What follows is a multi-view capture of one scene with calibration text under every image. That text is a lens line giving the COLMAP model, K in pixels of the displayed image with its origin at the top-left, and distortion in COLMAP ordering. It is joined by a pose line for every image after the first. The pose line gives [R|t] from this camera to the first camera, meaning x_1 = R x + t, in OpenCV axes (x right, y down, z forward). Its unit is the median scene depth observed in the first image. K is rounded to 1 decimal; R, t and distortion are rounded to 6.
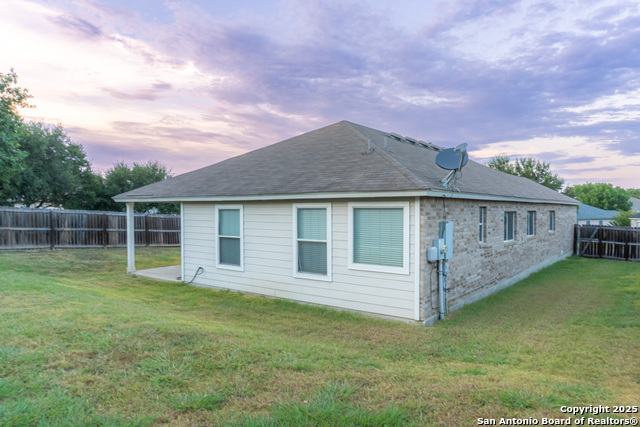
lens RADIAL K [[467.7, 0, 320.0], [0, 467.7, 213.5], [0, 0, 1]] dist [0.002266, -0.046054]
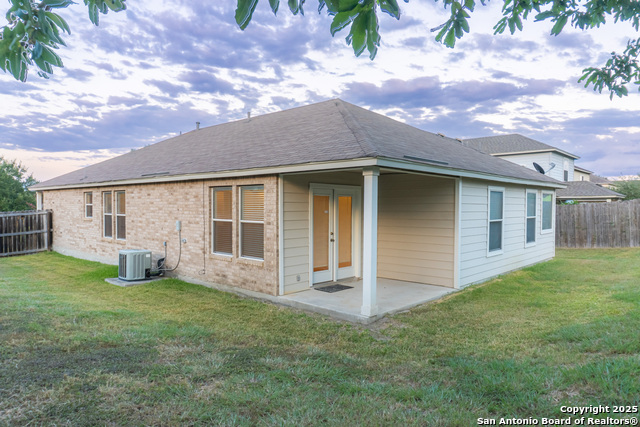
lens RADIAL K [[426.8, 0, 334.5], [0, 426.8, 213.8], [0, 0, 1]] dist [0.003783, -0.031898]
pose [[0.024878, -0.019512, 0.999500, -0.107158], [0.001656, 0.999809, 0.019477, 0.001934], [-0.999689, 0.001171, 0.024906, 0.131842]]
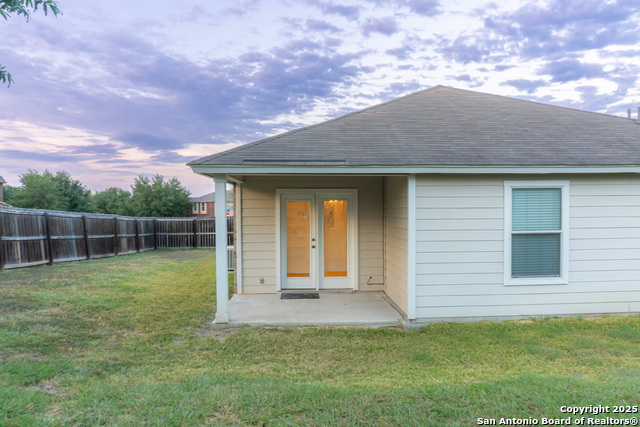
lens RADIAL K [[426.8, 0, 334.5], [0, 426.8, 213.8], [0, 0, 1]] dist [0.003783, -0.031898]
pose [[0.734750, -0.019299, 0.678063, -0.078696], [0.013661, 0.999813, 0.013653, 0.001450], [-0.678200, -0.000769, 0.734877, 0.077575]]
